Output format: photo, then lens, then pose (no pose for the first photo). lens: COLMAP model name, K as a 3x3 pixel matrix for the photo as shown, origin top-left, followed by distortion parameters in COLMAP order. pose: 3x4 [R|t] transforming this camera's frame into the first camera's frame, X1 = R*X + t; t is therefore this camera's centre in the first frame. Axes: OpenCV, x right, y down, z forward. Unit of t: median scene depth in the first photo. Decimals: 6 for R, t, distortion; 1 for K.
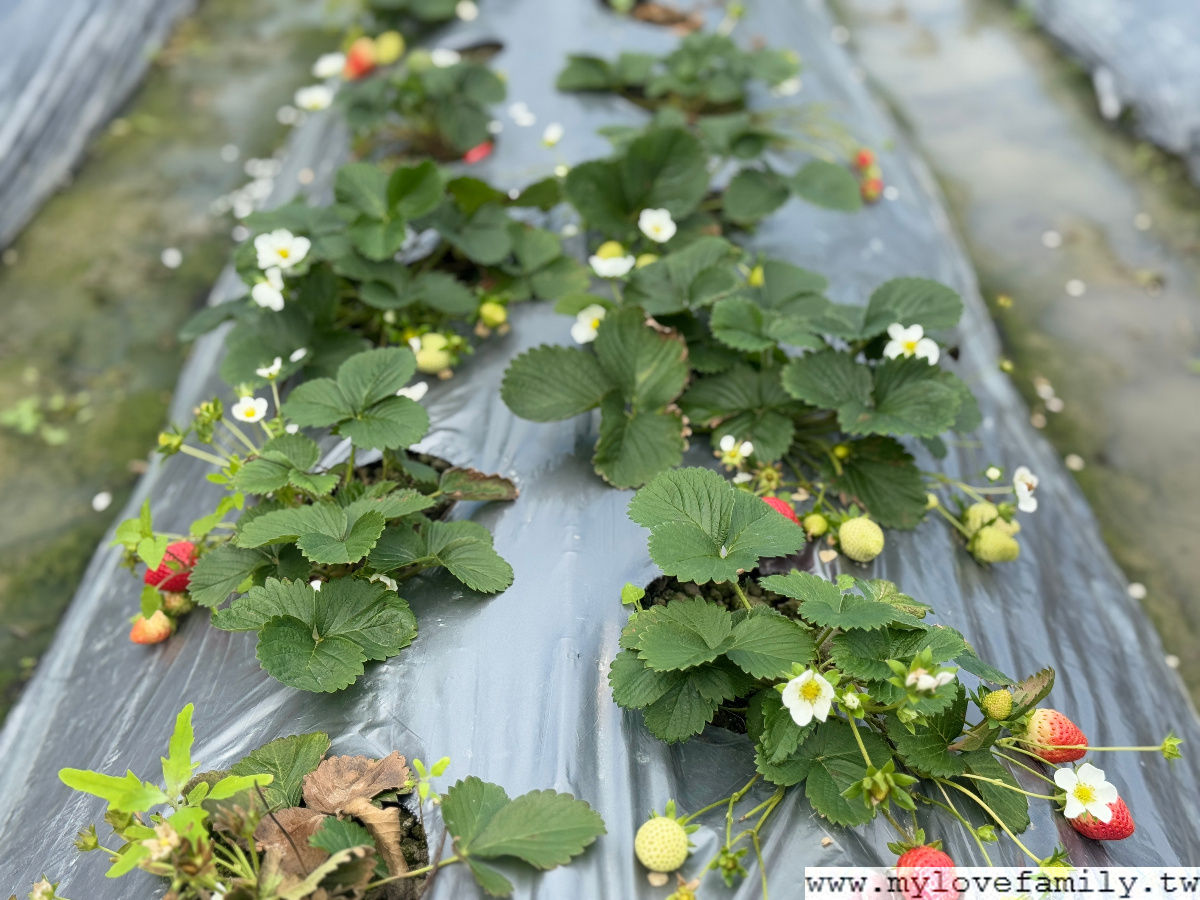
lens RADIAL K [[1697.0, 0, 600.0], [0, 1697.0, 450.0], [0, 0, 1]] dist [0.230634, -0.506325]
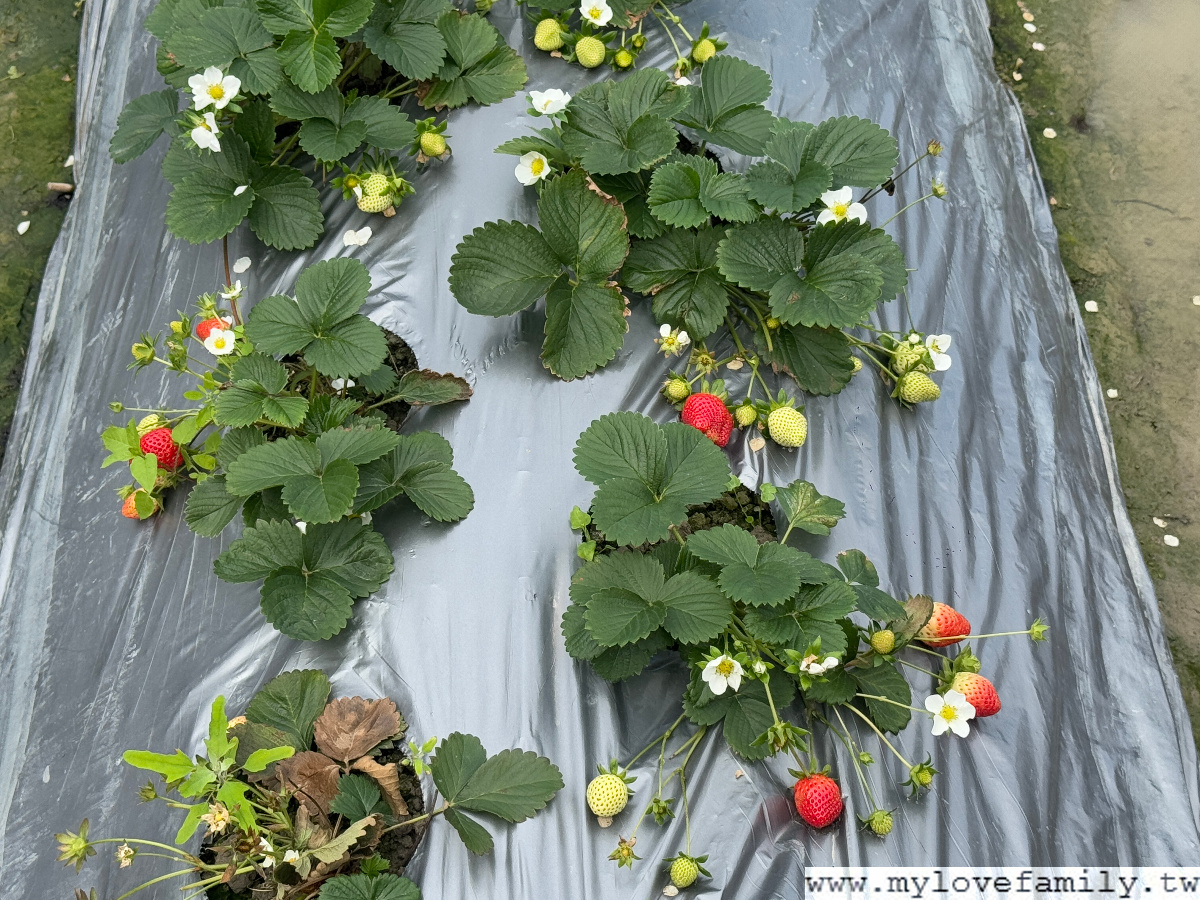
lens RADIAL K [[2221.4, 0, 600.0], [0, 2221.4, 450.0], [0, 0, 1]] dist [0.224258, -0.168249]
pose [[0.999254, -0.036399, 0.012888, 0.014899], [0.029881, 0.940335, 0.338934, -0.458666], [-0.024456, -0.338296, 0.940722, -0.377243]]
